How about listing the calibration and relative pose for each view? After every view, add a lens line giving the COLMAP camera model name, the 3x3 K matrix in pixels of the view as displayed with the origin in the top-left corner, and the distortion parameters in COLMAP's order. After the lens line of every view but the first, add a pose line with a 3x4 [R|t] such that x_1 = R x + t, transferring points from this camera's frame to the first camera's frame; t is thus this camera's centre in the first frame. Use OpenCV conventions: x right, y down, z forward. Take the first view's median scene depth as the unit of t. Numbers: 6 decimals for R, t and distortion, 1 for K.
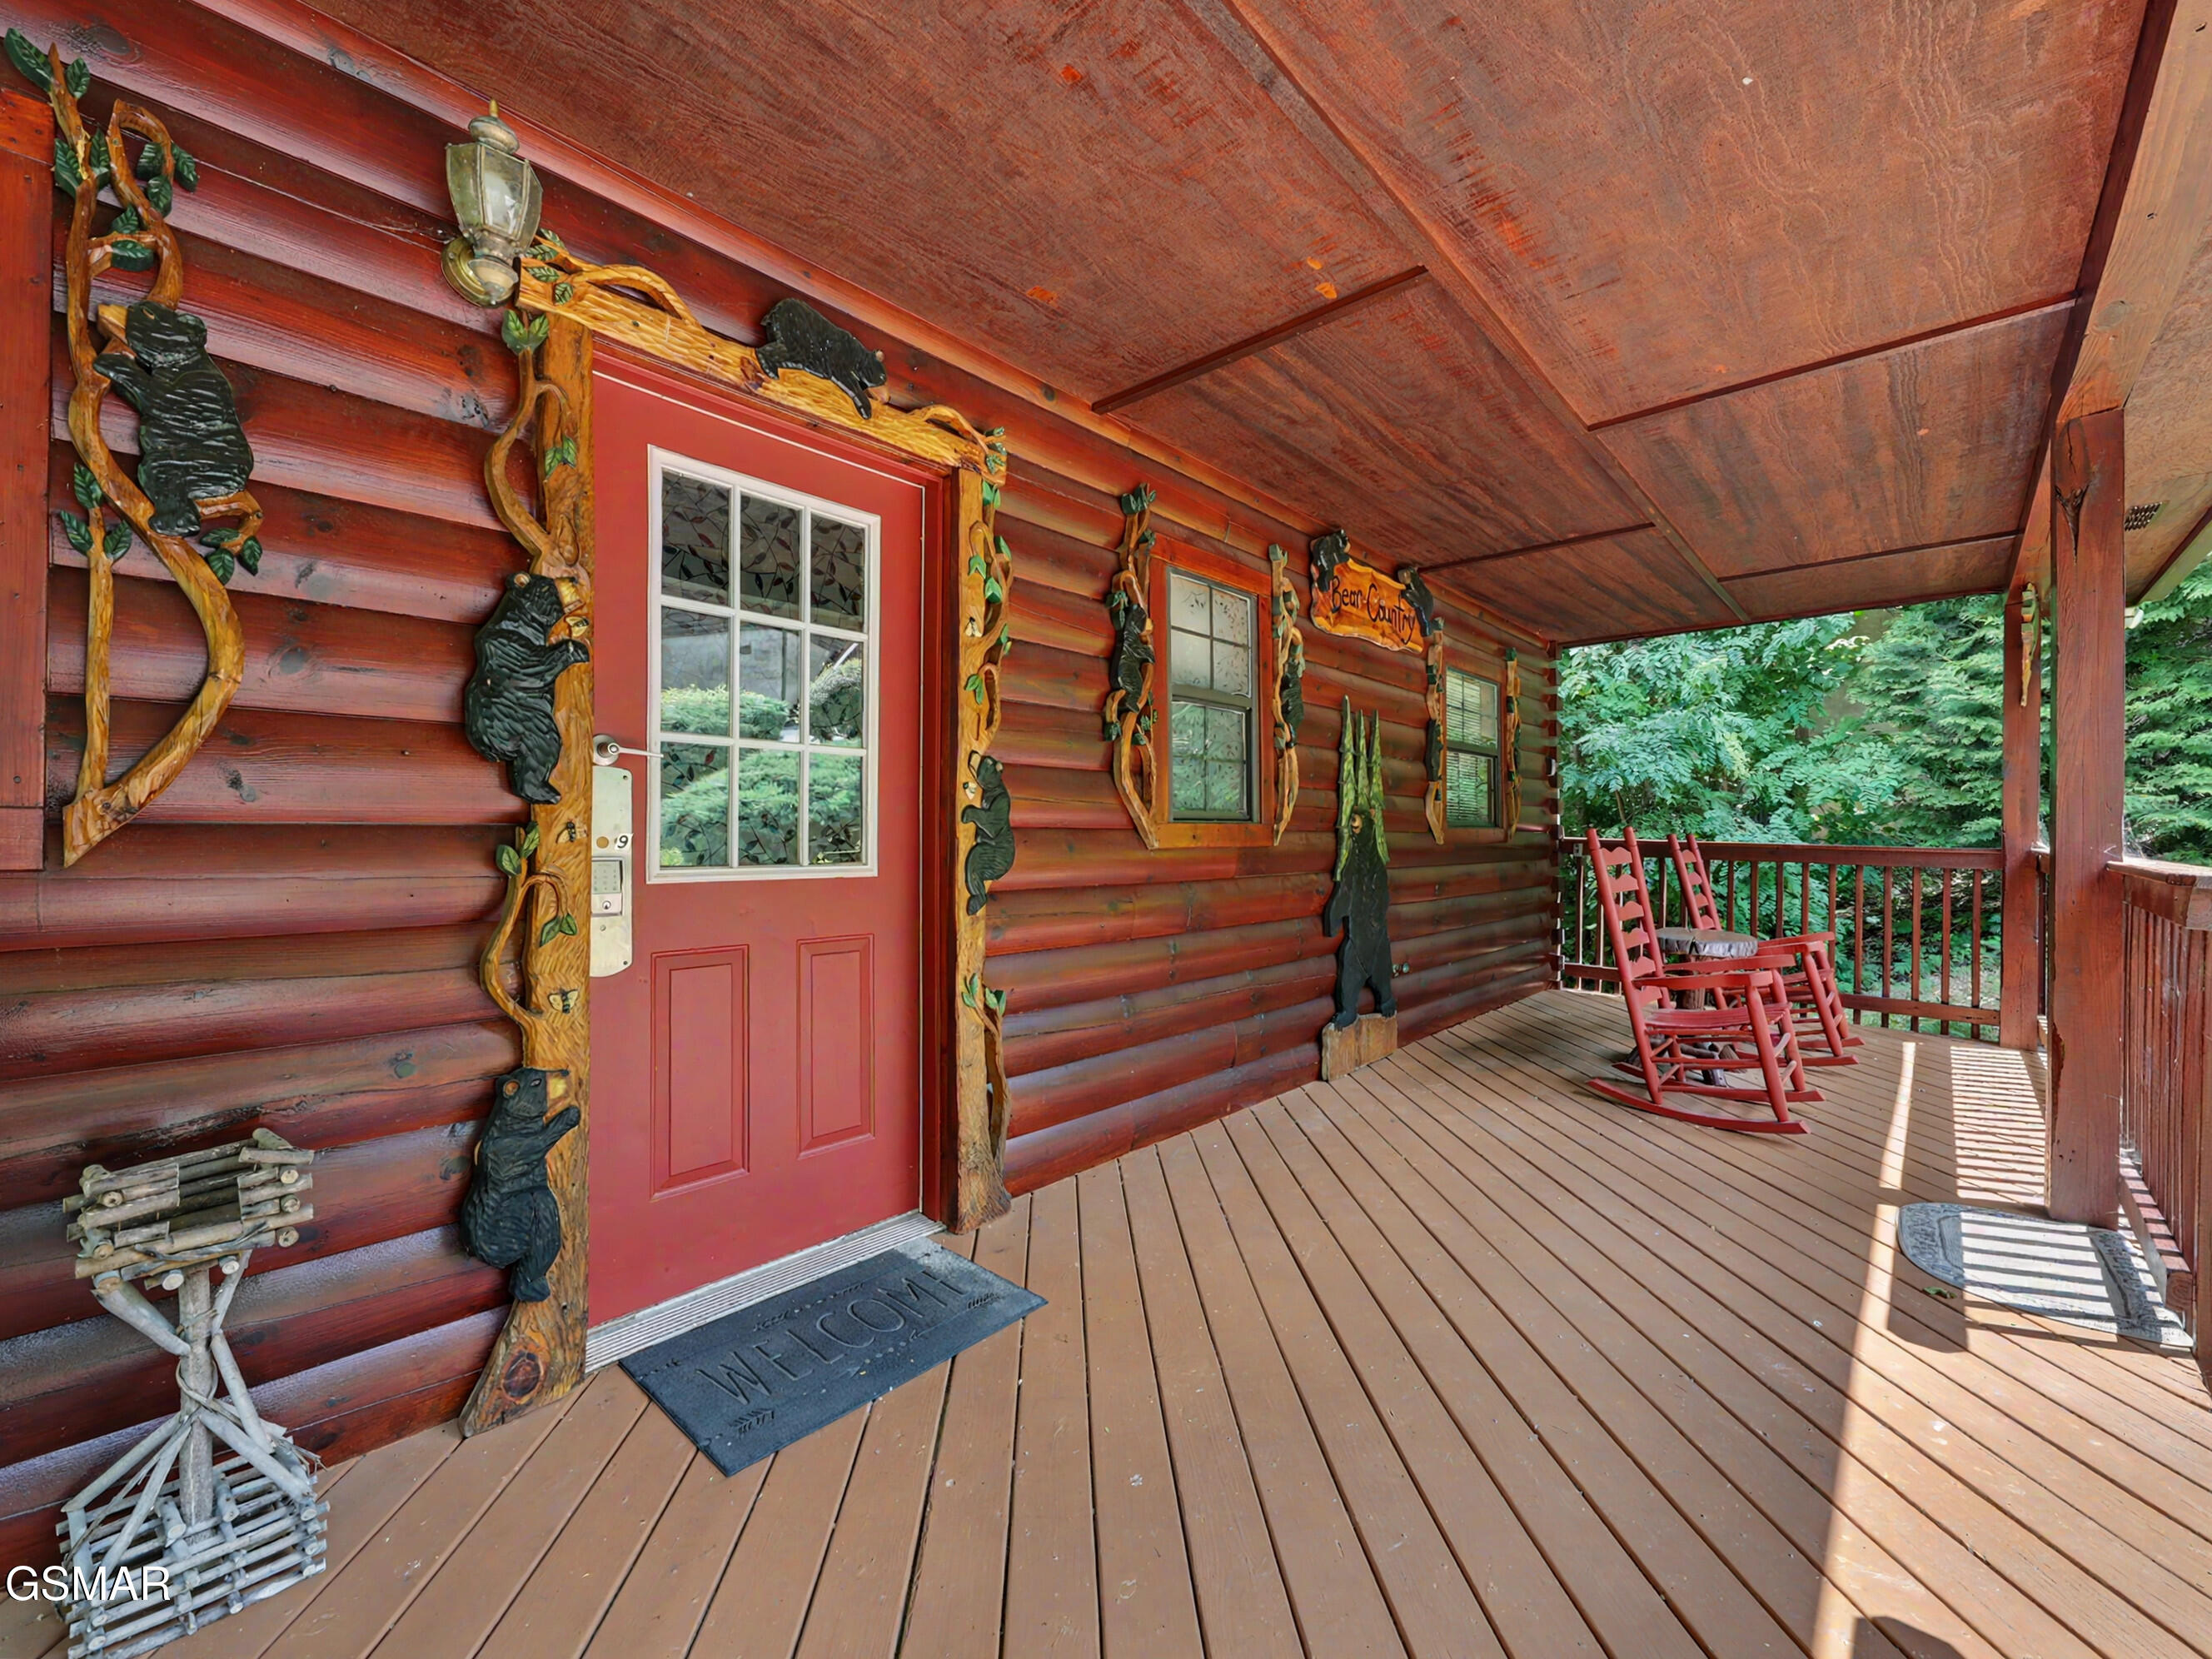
lens RADIAL K [[939.6, 0, 1115.7], [0, 939.6, 819.9], [0, 0, 1]] dist [0.017704, -0.000192]
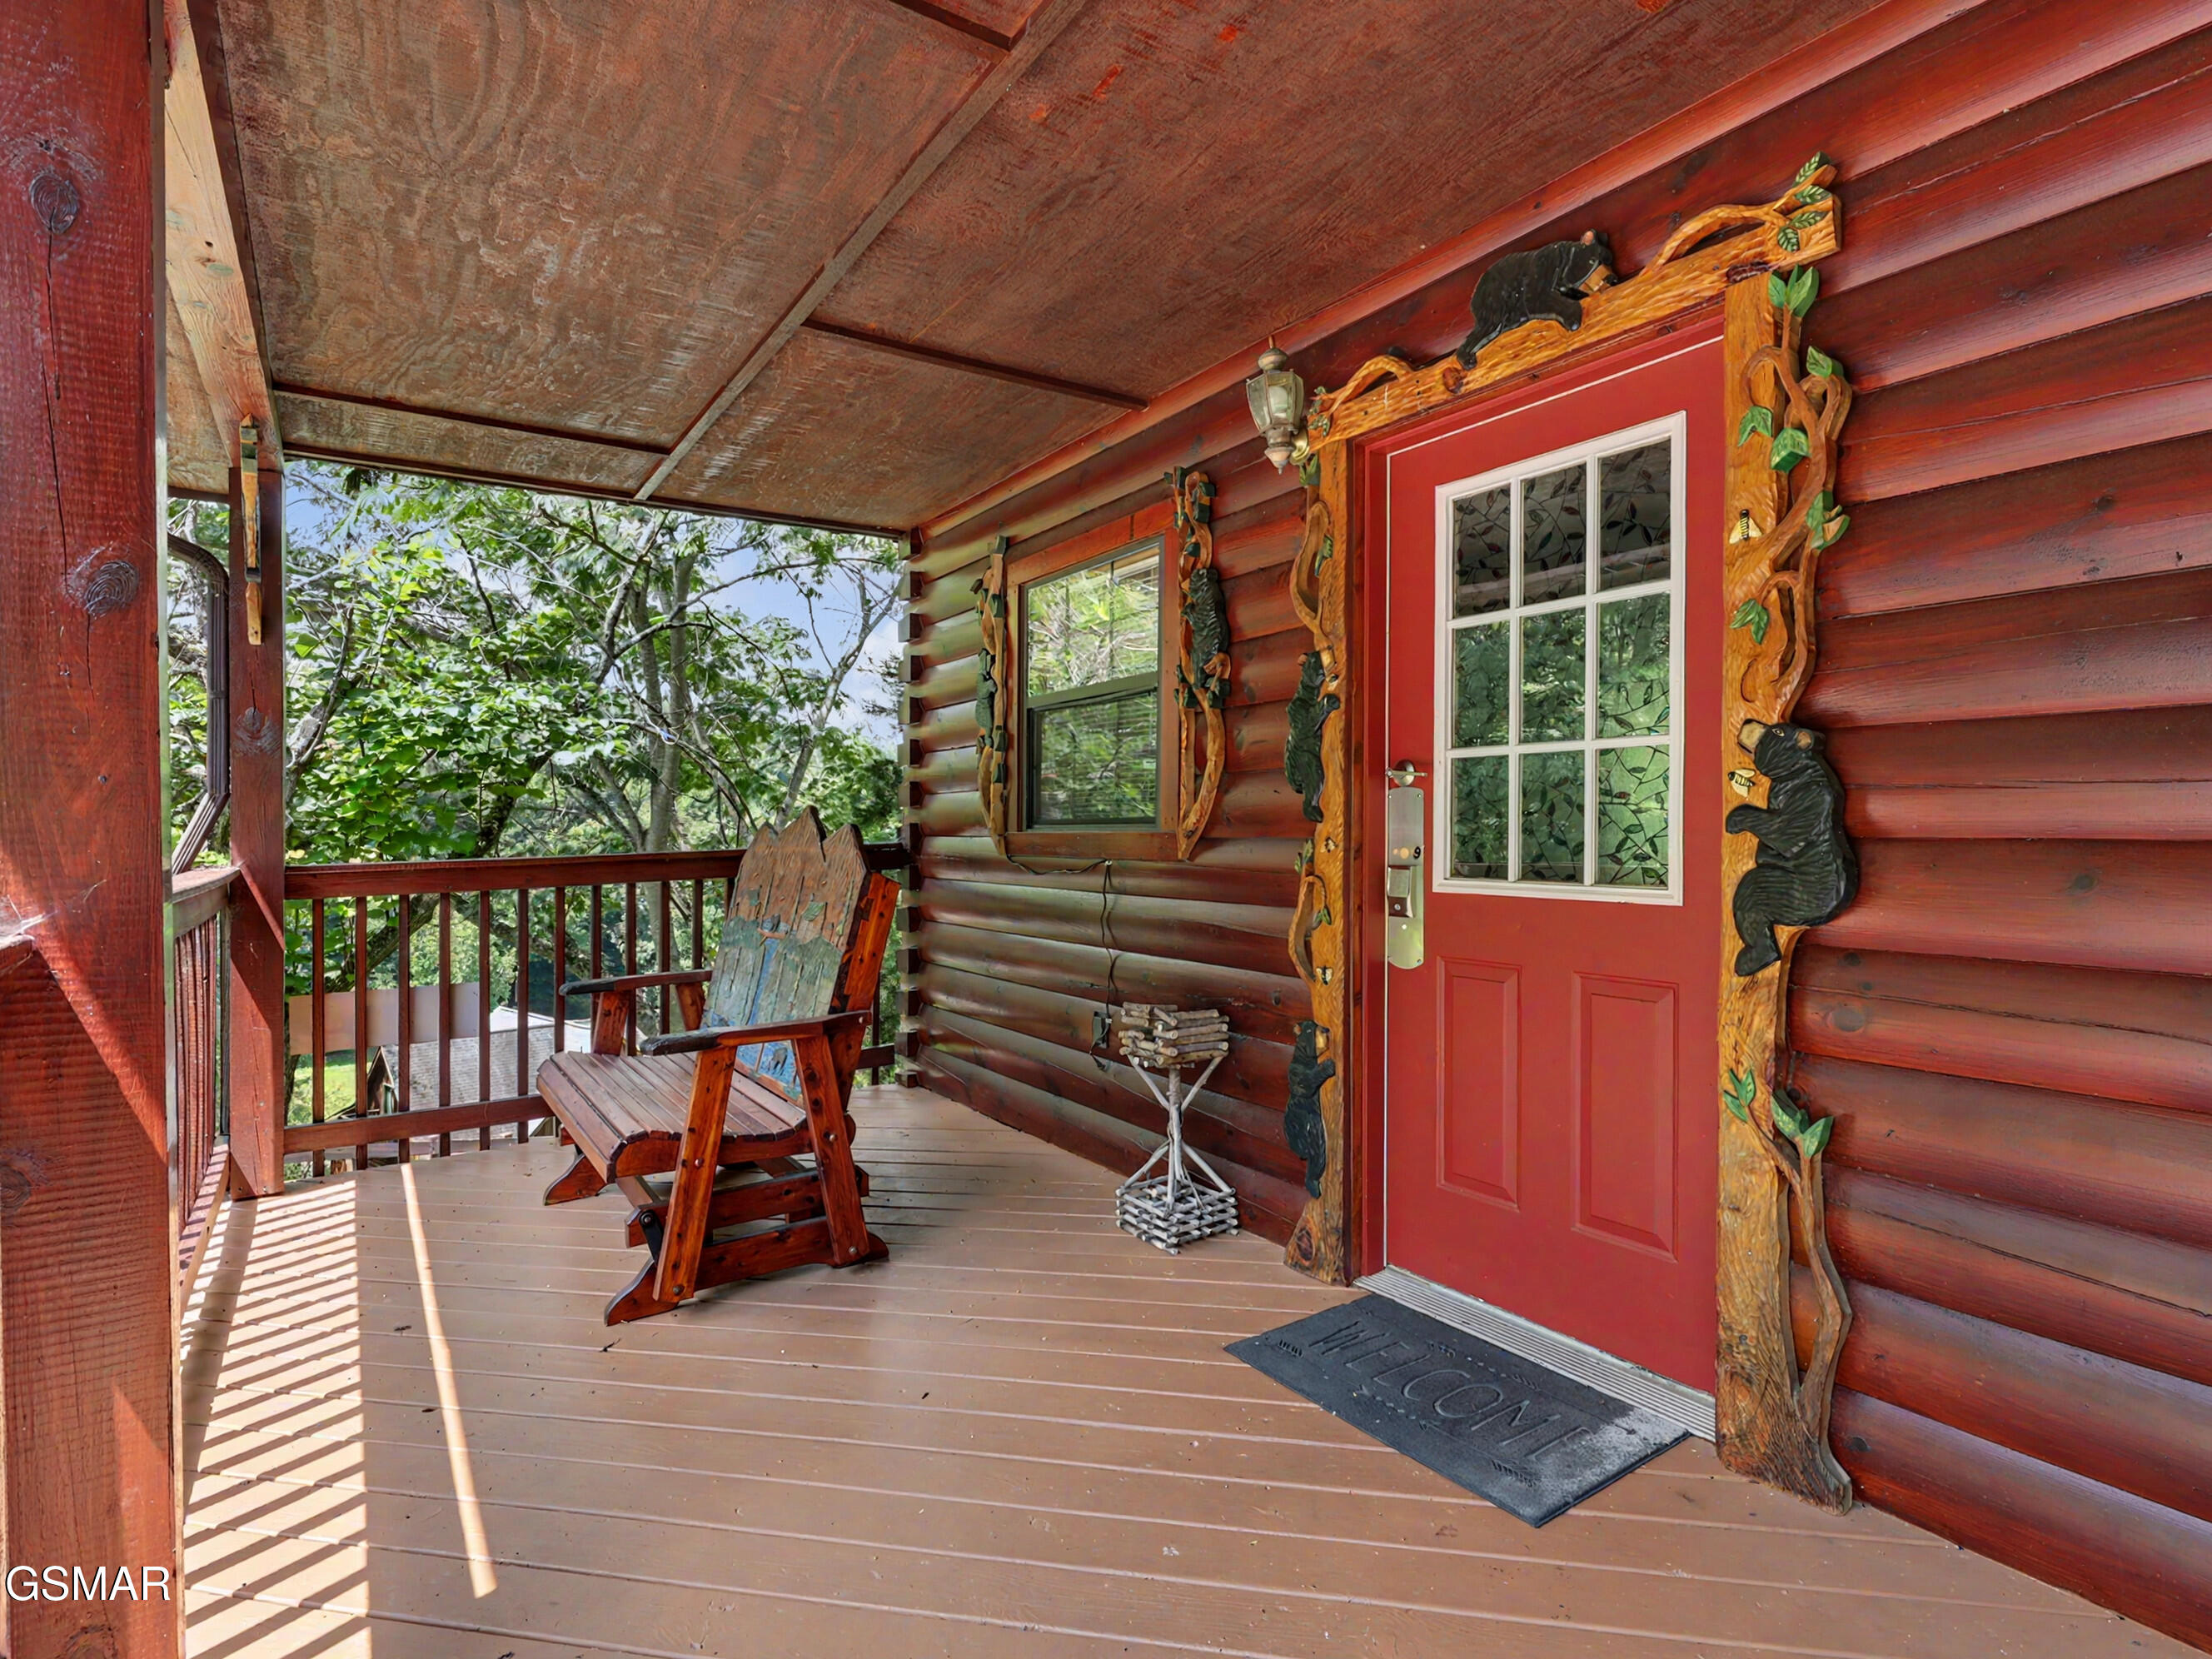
lens RADIAL K [[1124.2, 0, 1106.0], [0, 1124.2, 829.5], [0, 0, 1]] dist [0.061179, -0.041366]
pose [[-0.225593, -0.007607, -0.974192, 0.763133], [0.004111, 0.999953, -0.008760, 0.006196], [0.974213, -0.005981, -0.225552, 0.823985]]
